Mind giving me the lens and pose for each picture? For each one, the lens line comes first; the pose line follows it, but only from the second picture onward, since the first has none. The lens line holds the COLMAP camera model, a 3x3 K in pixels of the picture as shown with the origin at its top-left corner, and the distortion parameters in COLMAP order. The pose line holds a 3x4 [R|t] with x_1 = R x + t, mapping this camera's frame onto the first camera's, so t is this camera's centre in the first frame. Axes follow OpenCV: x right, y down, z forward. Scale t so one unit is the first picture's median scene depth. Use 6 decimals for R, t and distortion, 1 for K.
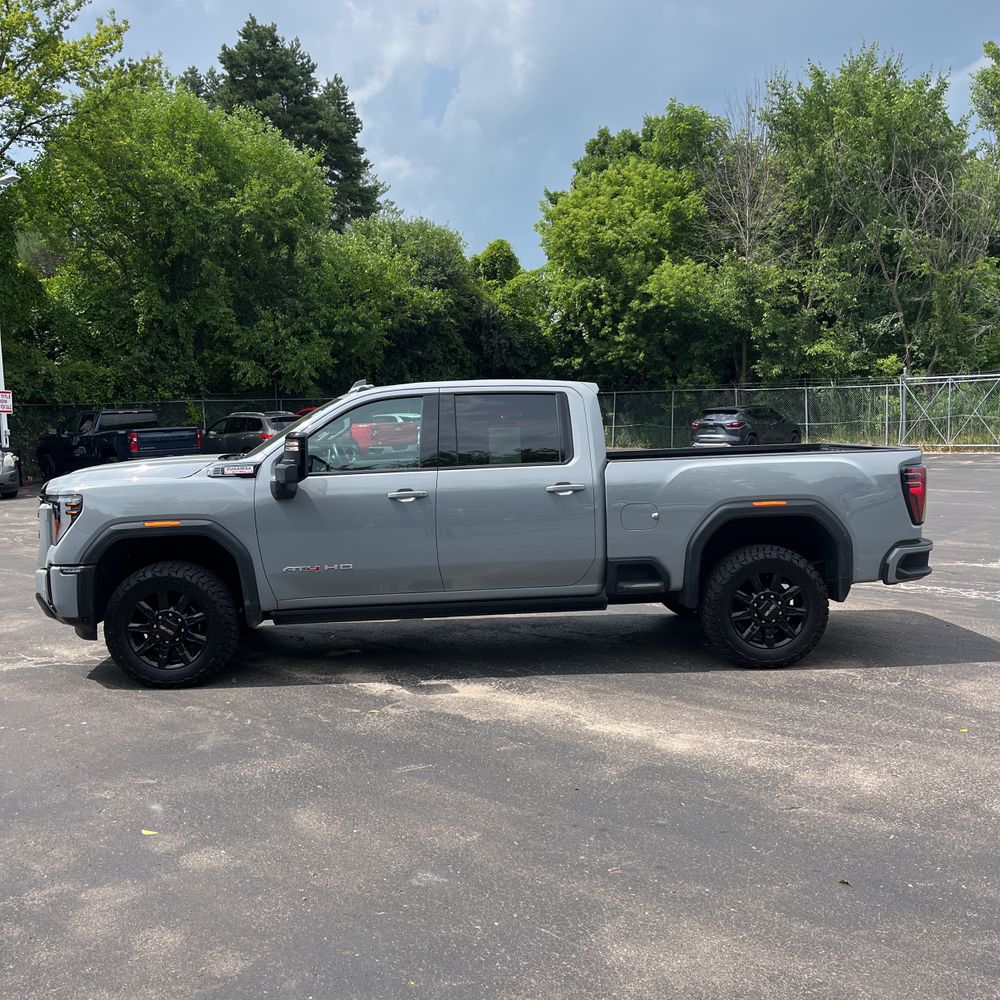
lens RADIAL K [[1012.1, 0, 494.2], [0, 1012.1, 500.1], [0, 0, 1]] dist [0.062960, -0.083718]
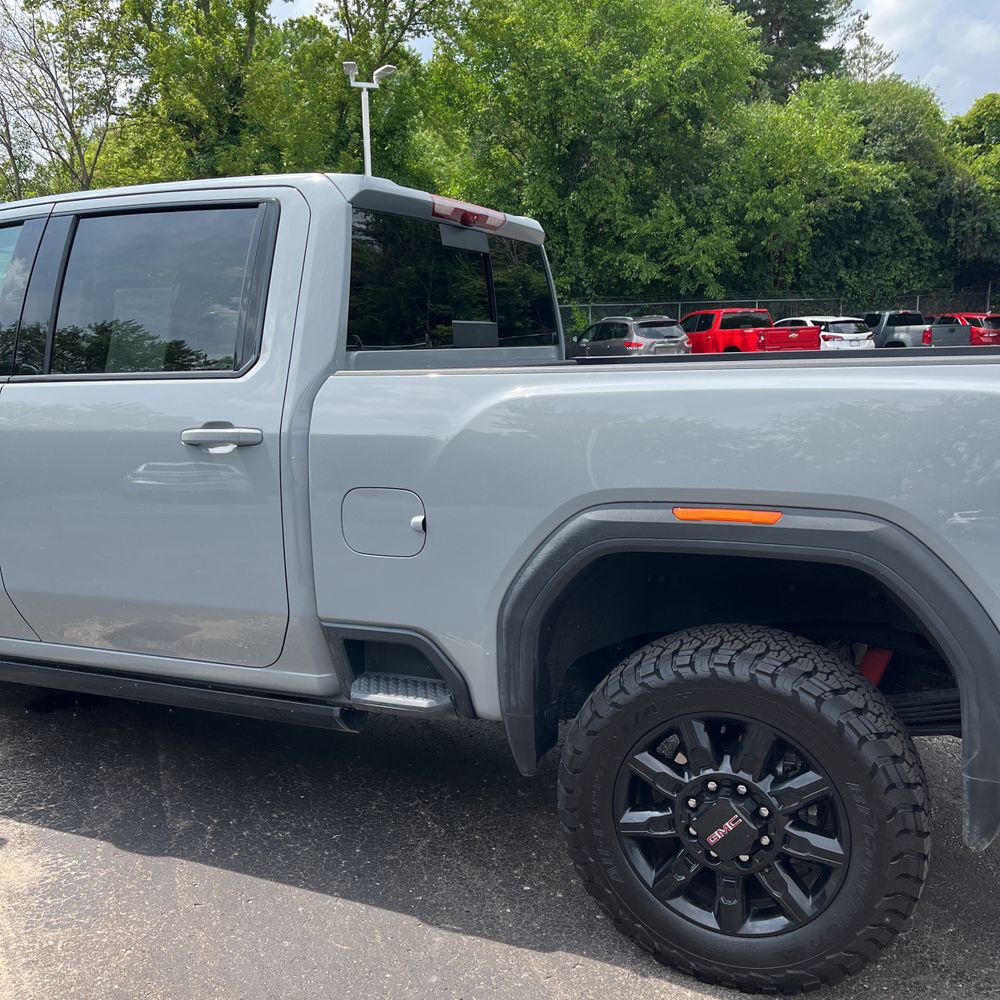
lens RADIAL K [[1015.6, 0, 499.7], [0, 1015.6, 507.1], [0, 0, 1]] dist [0.033824, -0.018132]
pose [[0.887319, 0.080613, -0.454055, 0.071669], [-0.038672, 0.994142, 0.100927, -0.005883], [0.459531, -0.071995, 0.885239, 0.138276]]
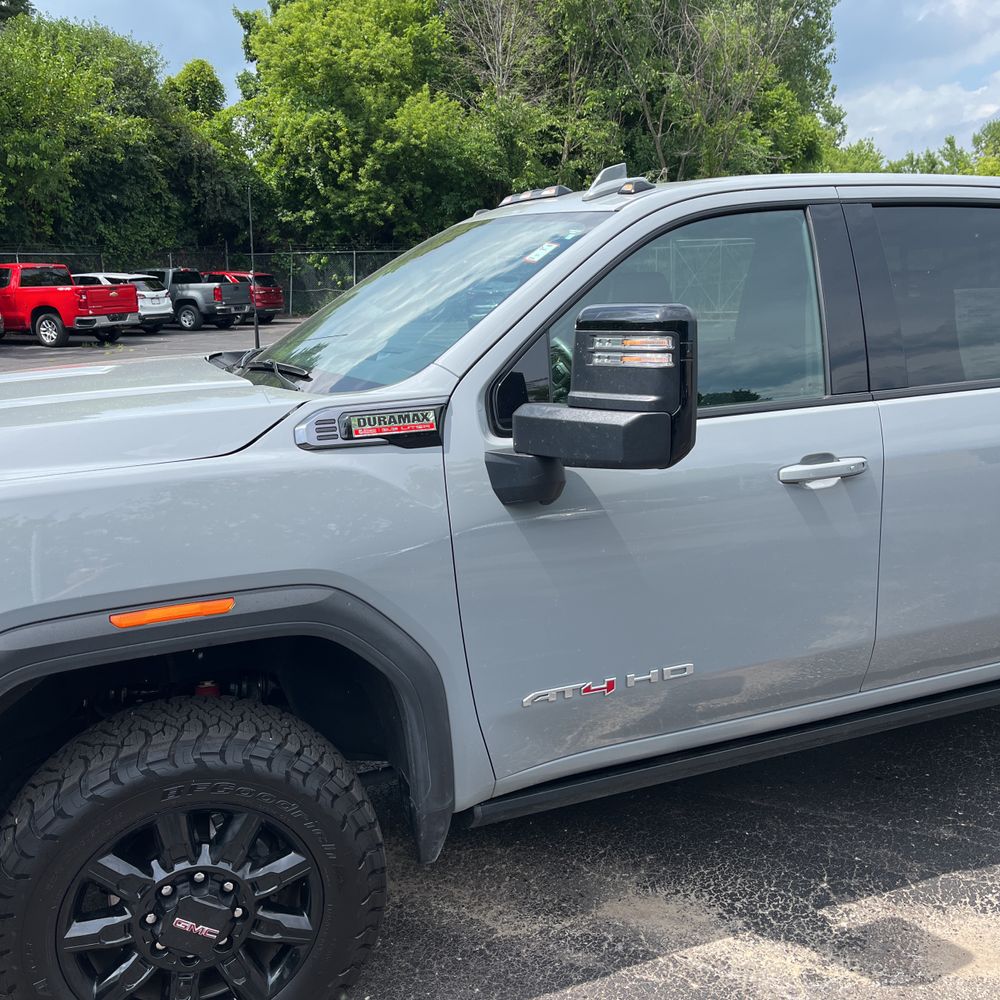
lens RADIAL K [[1021.9, 0, 492.6], [0, 1021.9, 496.0], [0, 0, 1]] dist [0.017882, 0.008720]
pose [[0.949286, -0.062132, 0.308215, -0.064118], [0.023339, 0.991501, 0.127989, -0.009463], [-0.313548, -0.114304, 0.942668, 0.134237]]
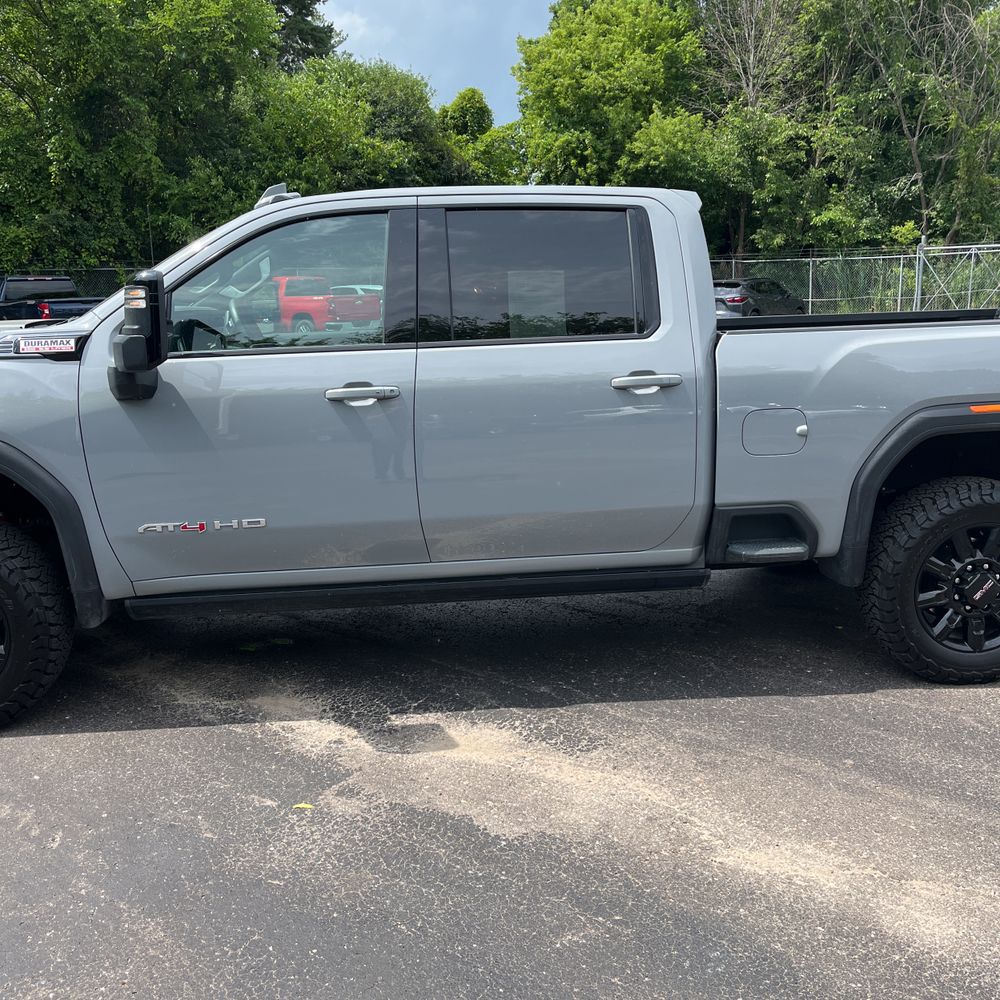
lens RADIAL K [[1015.6, 0, 499.7], [0, 1015.6, 507.1], [0, 0, 1]] dist [0.033824, -0.018132]
pose [[0.999253, -0.002413, 0.038560, -0.006513], [-0.002350, 0.992402, 0.123014, -0.002372], [-0.038564, -0.123013, 0.991656, 0.087834]]
